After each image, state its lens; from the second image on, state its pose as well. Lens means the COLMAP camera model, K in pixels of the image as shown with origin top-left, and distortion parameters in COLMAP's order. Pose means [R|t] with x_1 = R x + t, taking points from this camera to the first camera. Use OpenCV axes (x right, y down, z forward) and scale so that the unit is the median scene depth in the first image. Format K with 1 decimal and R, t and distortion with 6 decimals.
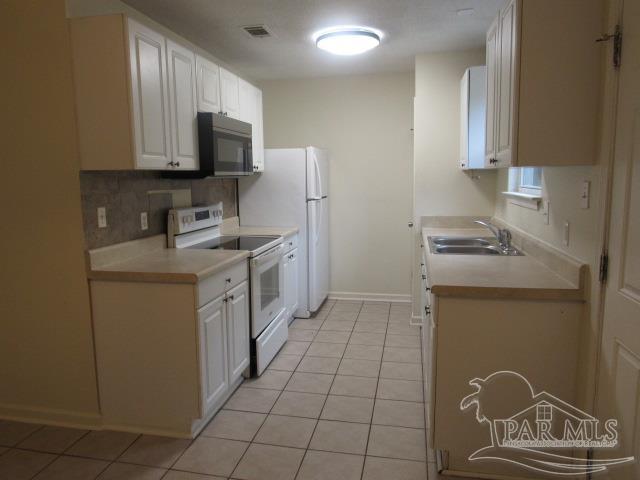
lens RADIAL K [[459.3, 0, 319.5], [0, 459.3, 235.8], [0, 0, 1]] dist [-0.000861, -0.002078]
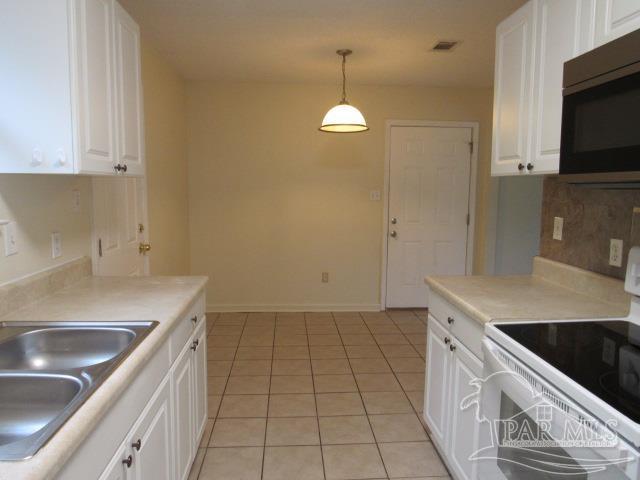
lens RADIAL K [[459.3, 0, 318.9], [0, 459.3, 240.8], [0, 0, 1]] dist [-0.000861, -0.002078]
pose [[-0.963415, 0.038862, -0.265183, 0.219092], [-0.029574, 0.967976, 0.249295, -0.227256], [0.266379, 0.248017, -0.931413, 1.717125]]
